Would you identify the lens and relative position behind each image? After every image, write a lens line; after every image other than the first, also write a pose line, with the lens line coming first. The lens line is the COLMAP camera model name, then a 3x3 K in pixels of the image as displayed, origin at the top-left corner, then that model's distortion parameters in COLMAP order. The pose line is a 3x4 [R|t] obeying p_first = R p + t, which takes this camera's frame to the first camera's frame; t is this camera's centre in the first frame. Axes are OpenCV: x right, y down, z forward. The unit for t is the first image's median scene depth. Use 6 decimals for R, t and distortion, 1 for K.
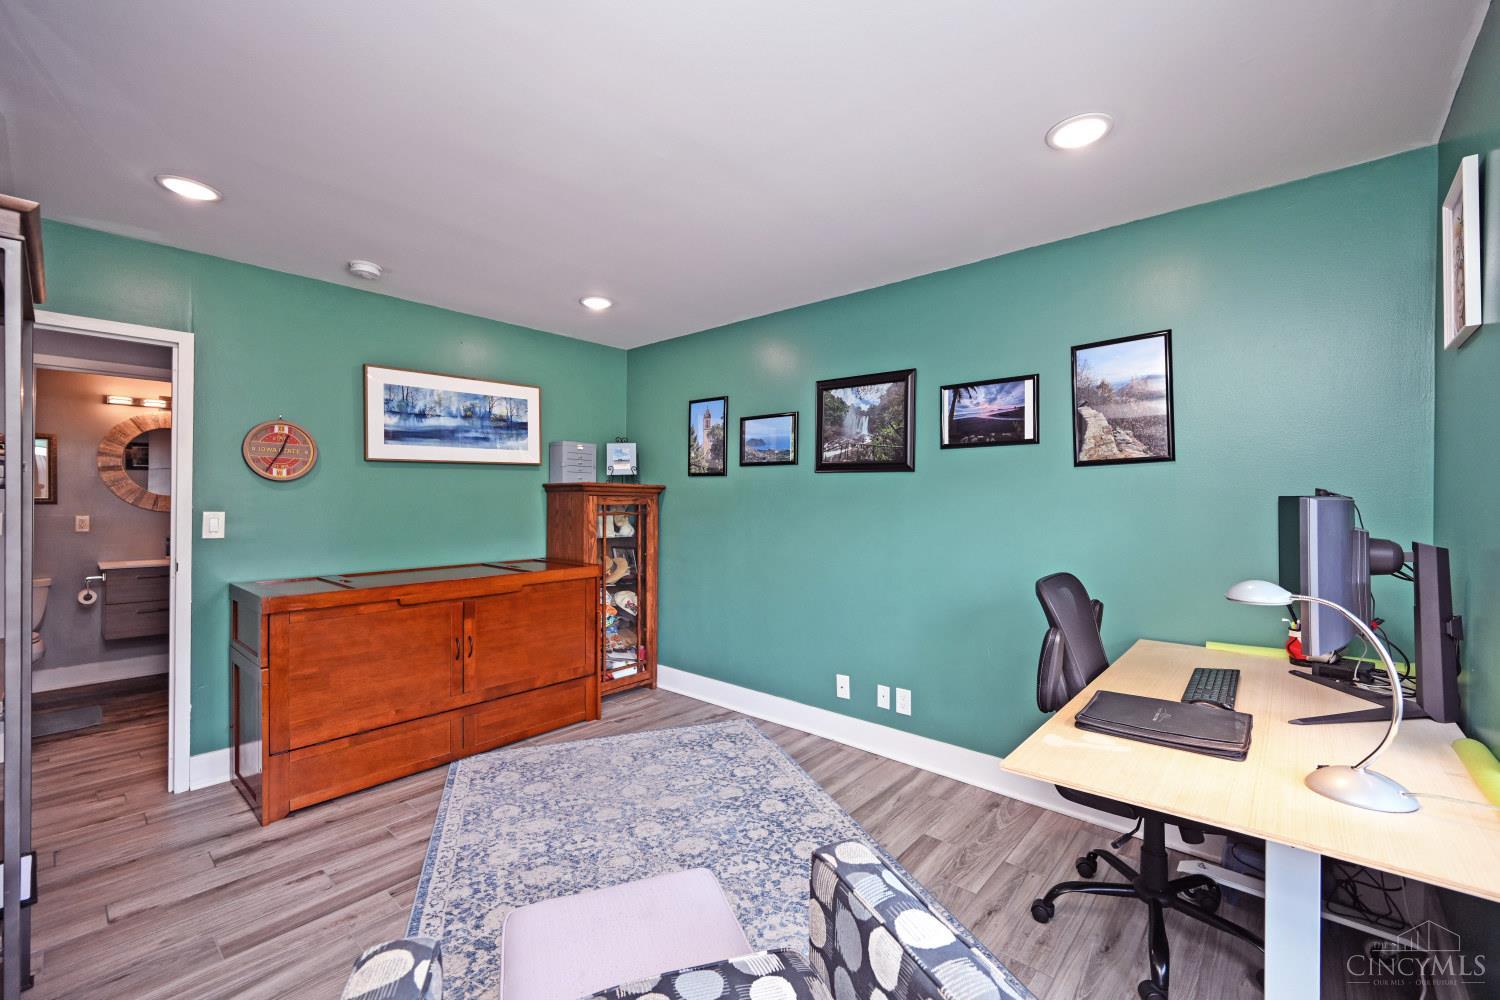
lens RADIAL K [[608.3, 0, 750.0], [0, 608.3, 500.0], [0, 0, 1]] dist [-0.001075, -0.000098]
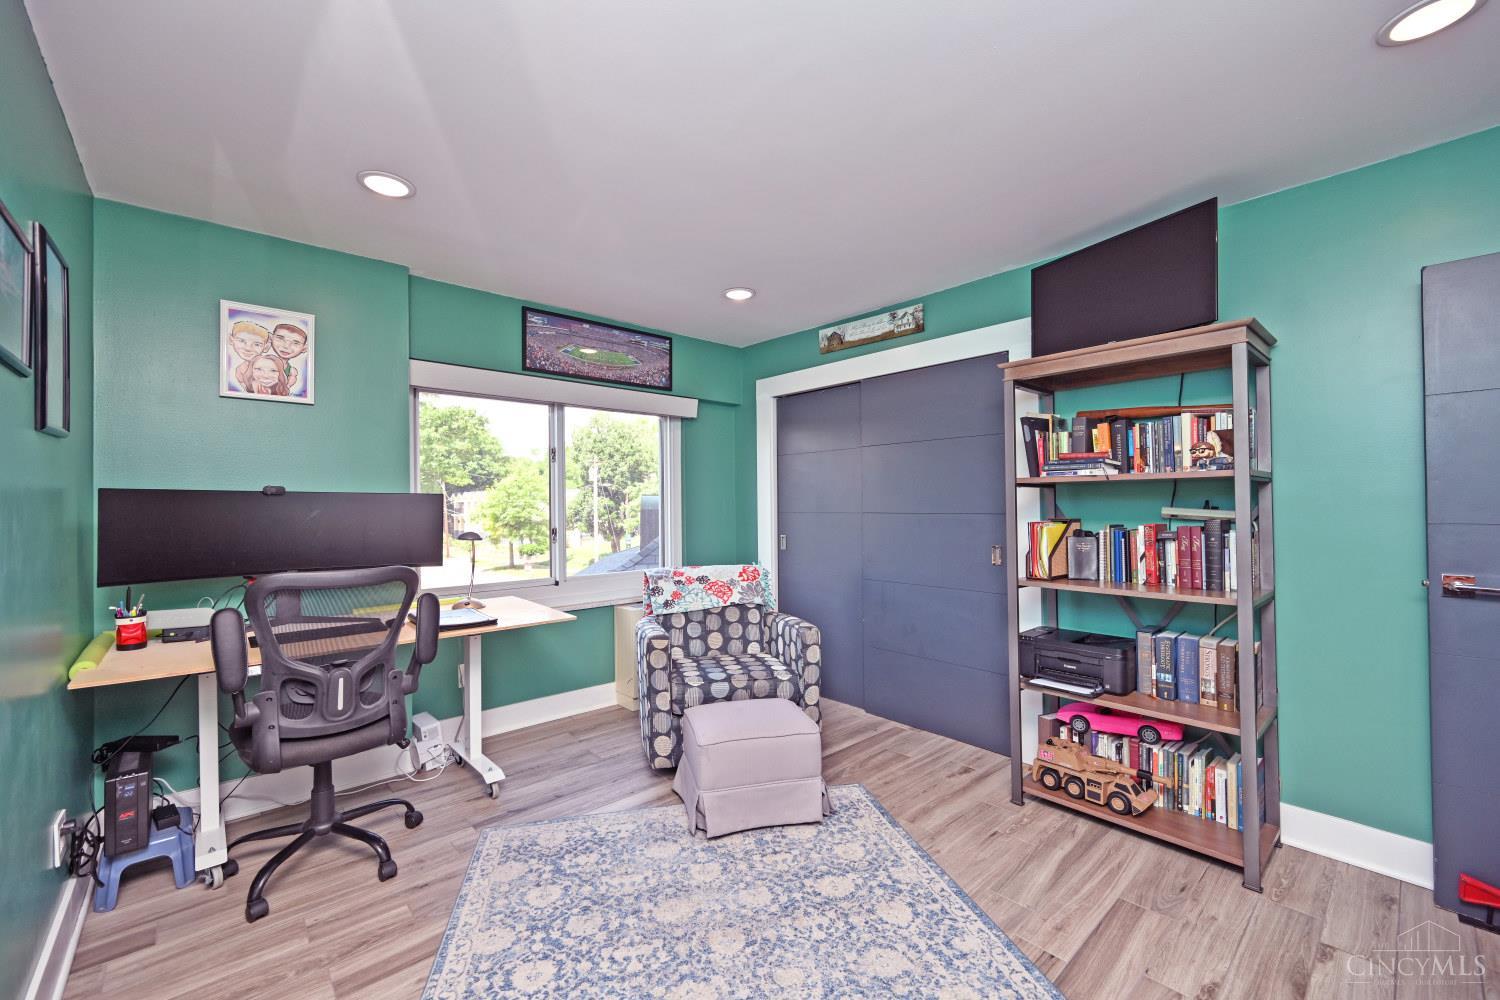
lens RADIAL K [[608.3, 0, 750.0], [0, 608.3, 500.0], [0, 0, 1]] dist [-0.001075, -0.000098]
pose [[-0.993854, 0.002618, 0.110672, -0.177913], [0.001238, 0.999921, -0.012540, 0.017837], [-0.110696, -0.012326, -0.993778, 1.251727]]
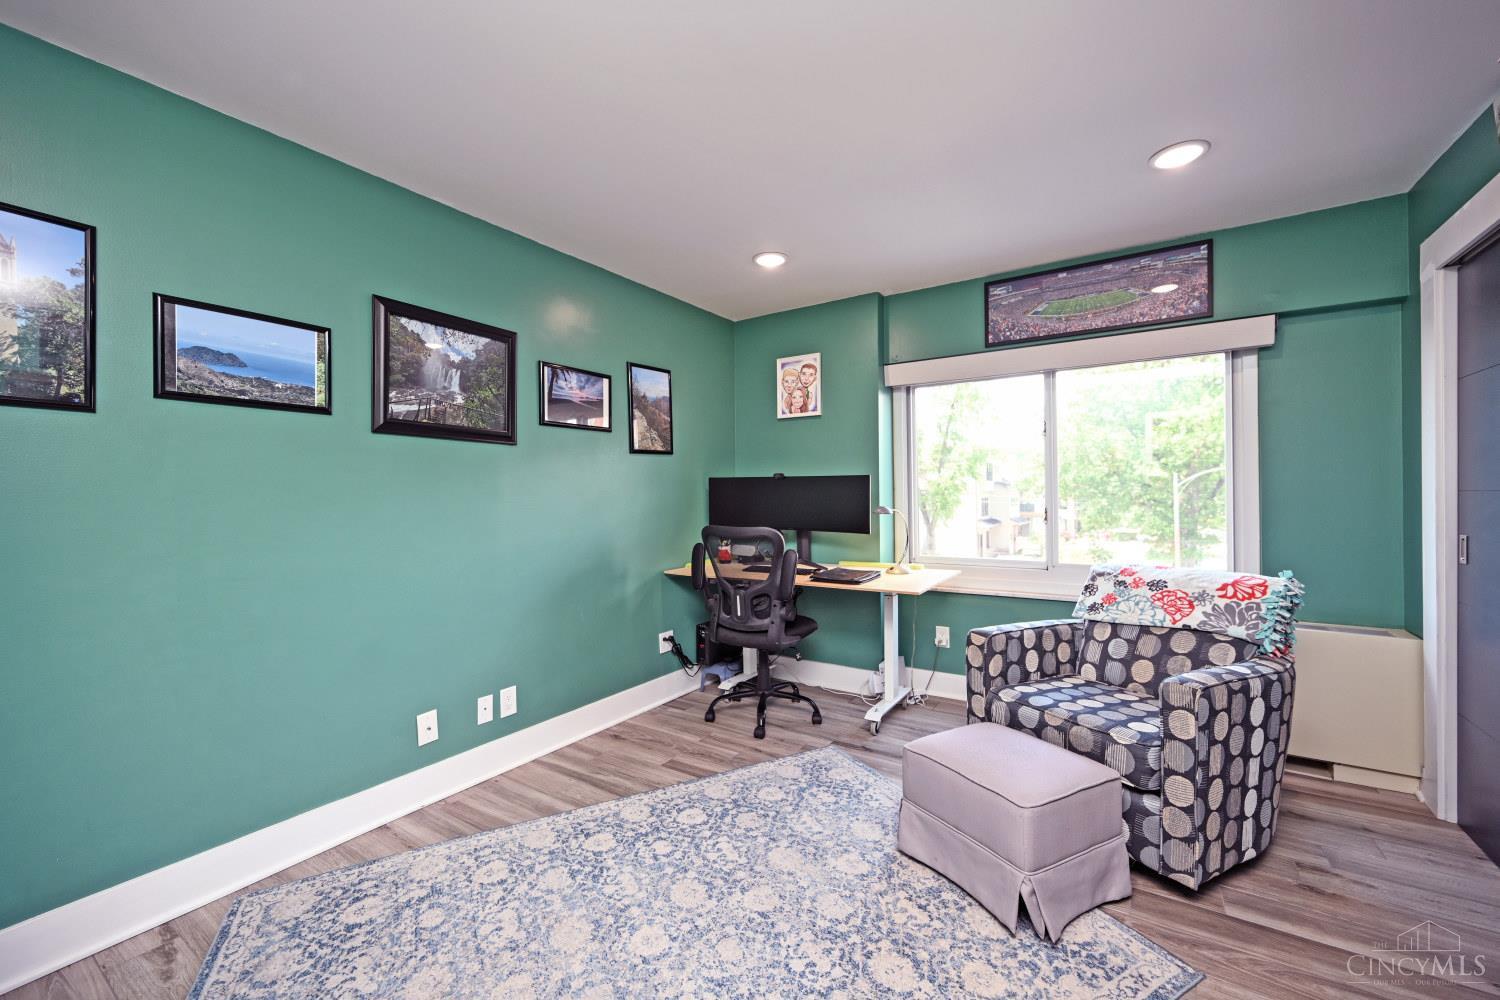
lens RADIAL K [[604.4, 0, 755.9], [0, 604.4, 495.2], [0, 0, 1]] dist [-0.000180, 0.000386]
pose [[-0.144762, -0.006236, 0.989447, -0.677132], [0.006586, 0.999952, 0.007266, 0.024342], [-0.989445, 0.007568, -0.144714, 0.767195]]
